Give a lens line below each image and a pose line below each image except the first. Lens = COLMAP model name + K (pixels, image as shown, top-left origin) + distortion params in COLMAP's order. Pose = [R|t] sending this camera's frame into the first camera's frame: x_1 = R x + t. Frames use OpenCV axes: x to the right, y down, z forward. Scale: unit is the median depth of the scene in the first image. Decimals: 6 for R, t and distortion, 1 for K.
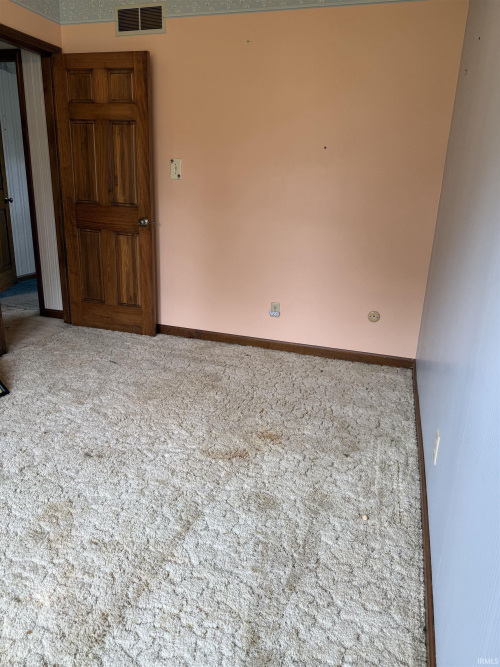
lens RADIAL K [[473.9, 0, 250.0], [0, 473.9, 333.5], [0, 0, 1]] dist [-0.013929, -0.003829]
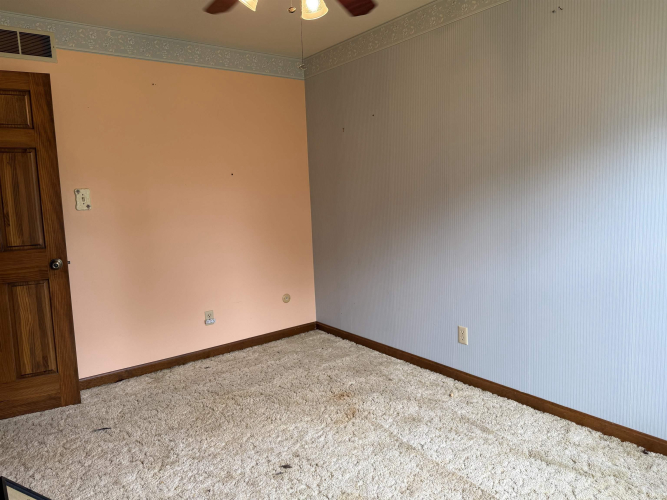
lens RADIAL K [[476.6, 0, 333.5], [0, 476.6, 250.0], [0, 0, 1]] dist [0.057957, -0.000047]
pose [[0.570895, -0.174825, 0.802194, -0.631930], [0.320770, 0.946903, -0.021920, -0.083864], [-0.755768, 0.269834, 0.596661, 0.118330]]
